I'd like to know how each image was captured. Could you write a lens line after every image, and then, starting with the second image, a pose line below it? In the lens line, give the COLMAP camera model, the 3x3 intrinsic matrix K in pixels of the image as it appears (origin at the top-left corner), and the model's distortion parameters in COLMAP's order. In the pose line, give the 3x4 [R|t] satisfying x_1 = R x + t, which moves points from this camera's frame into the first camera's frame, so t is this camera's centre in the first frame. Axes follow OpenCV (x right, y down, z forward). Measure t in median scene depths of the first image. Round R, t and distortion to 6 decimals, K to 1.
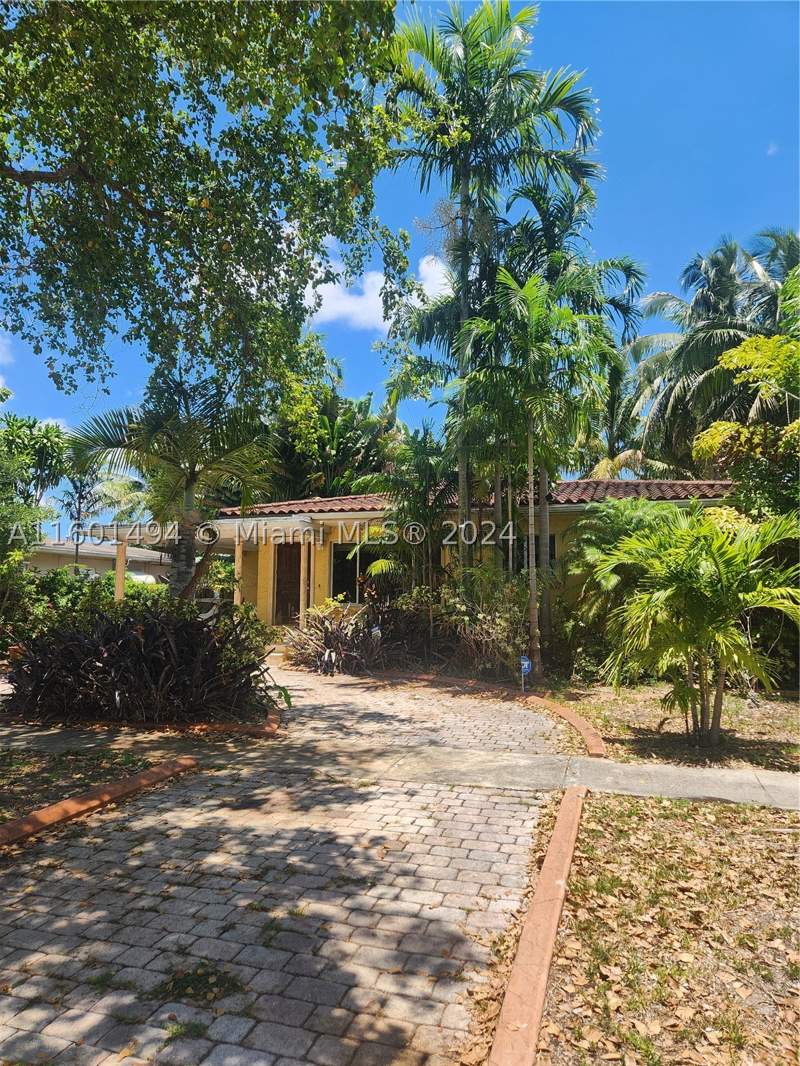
lens RADIAL K [[709.2, 0, 394.8], [0, 709.2, 526.4], [0, 0, 1]] dist [0.064624, -0.047136]
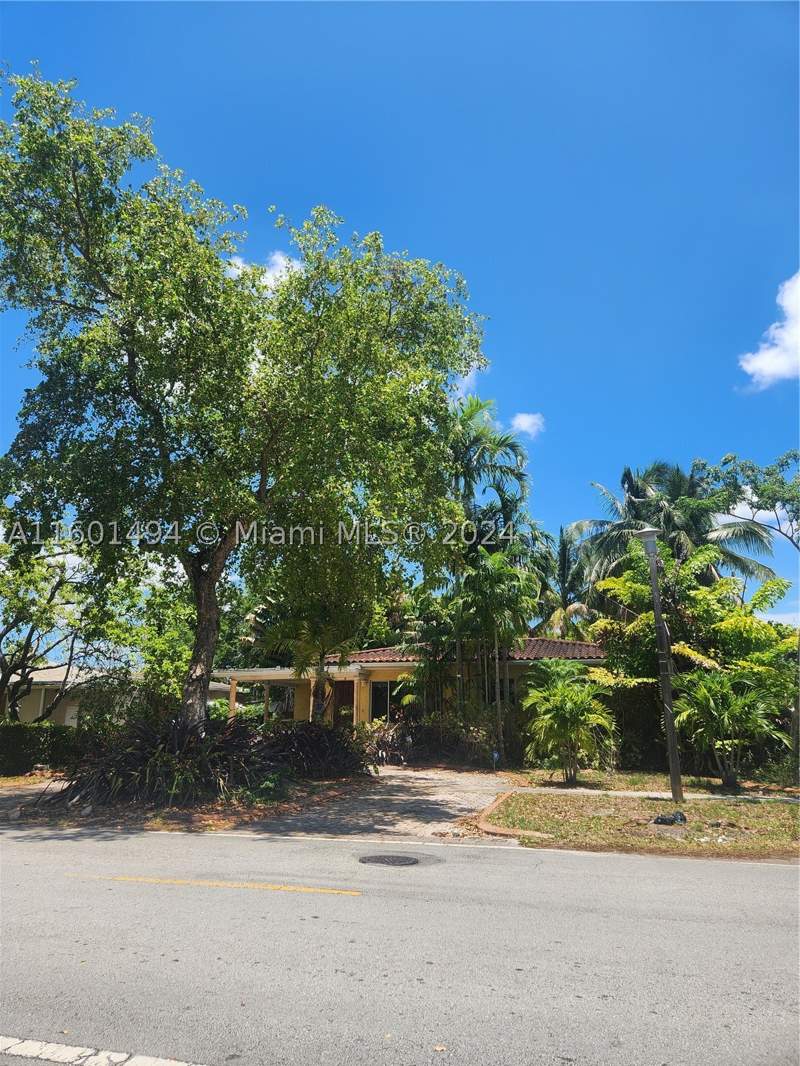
lens RADIAL K [[709.2, 0, 402.9], [0, 709.2, 531.6], [0, 0, 1]] dist [0.064624, -0.047136]
pose [[0.998963, 0.013458, 0.043498, -0.149608], [-0.006370, 0.987233, -0.159156, -0.085996], [-0.045085, 0.158713, 0.986295, -0.931993]]
